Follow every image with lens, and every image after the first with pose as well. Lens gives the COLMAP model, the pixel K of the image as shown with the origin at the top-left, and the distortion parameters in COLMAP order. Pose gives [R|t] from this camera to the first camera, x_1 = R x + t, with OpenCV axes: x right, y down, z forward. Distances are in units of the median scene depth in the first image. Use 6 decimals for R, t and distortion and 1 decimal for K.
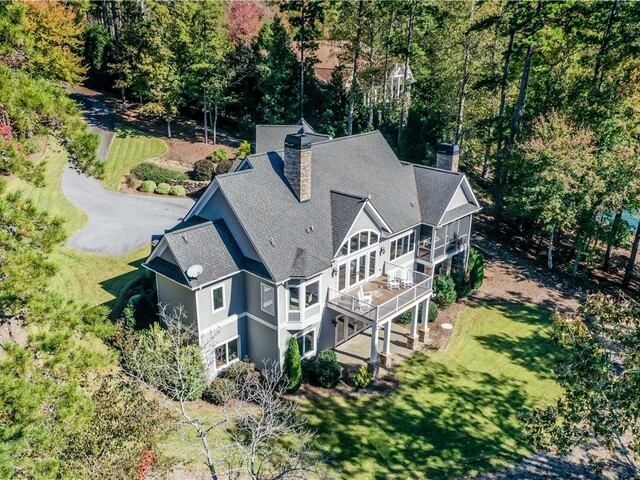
lens RADIAL K [[558.2, 0, 320.0], [0, 558.2, 240.0], [0, 0, 1]] dist [0.002330, 0.001688]
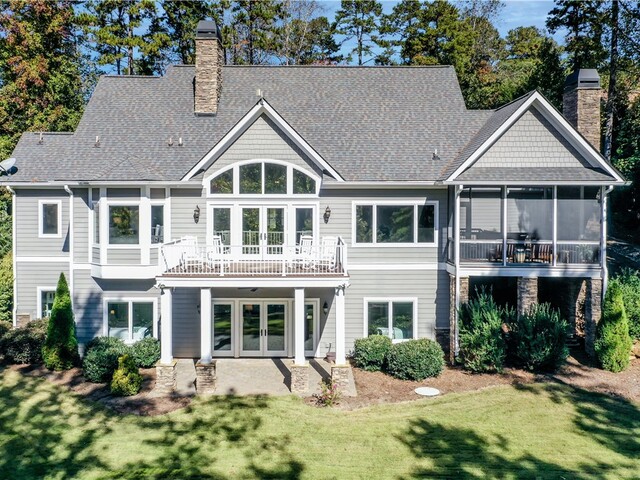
lens RADIAL K [[581.6, 0, 318.7], [0, 581.6, 214.7], [0, 0, 1]] dist [0.002162, 0.001103]
pose [[0.677701, 0.006469, -0.735309, 0.575212], [-0.252157, 0.941375, -0.224120, 0.165263], [0.690752, 0.337299, 0.639603, 0.669018]]
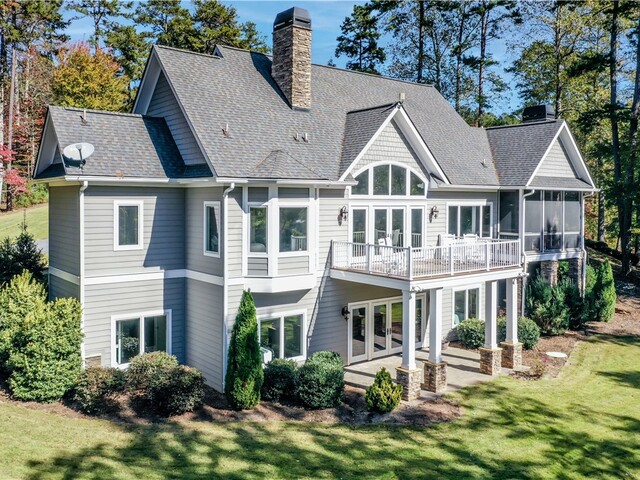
lens RADIAL K [[581.6, 0, 318.7], [0, 581.6, 214.7], [0, 0, 1]] dist [0.002162, 0.001103]
pose [[0.987272, -0.003286, -0.159006, 0.095859], [-0.049230, 0.944366, -0.325190, 0.251089], [0.151228, 0.328879, 0.932185, 0.419278]]
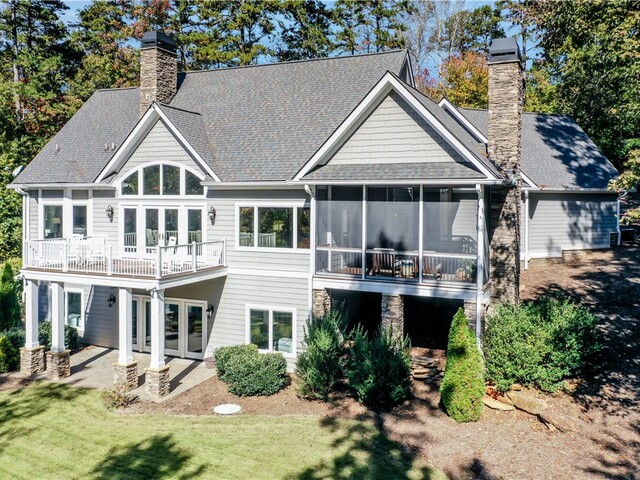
lens RADIAL K [[581.6, 0, 318.7], [0, 581.6, 214.7], [0, 0, 1]] dist [0.002162, 0.001103]
pose [[0.314118, 0.012208, -0.949305, 0.737921], [-0.336163, 0.936566, -0.099190, 0.043869], [0.887876, 0.350279, 0.298296, 0.992699]]
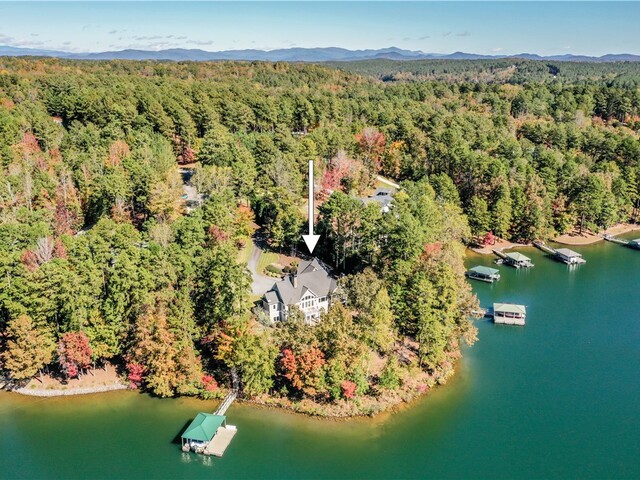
lens RADIAL K [[581.6, 0, 318.7], [0, 581.6, 214.7], [0, 0, 1]] dist [0.002162, 0.001103]
pose [[0.959844, 0.046223, -0.276702, 1.421419], [-0.075574, 0.992473, -0.096362, -0.215836], [0.270165, 0.113404, 0.956112, -3.517170]]
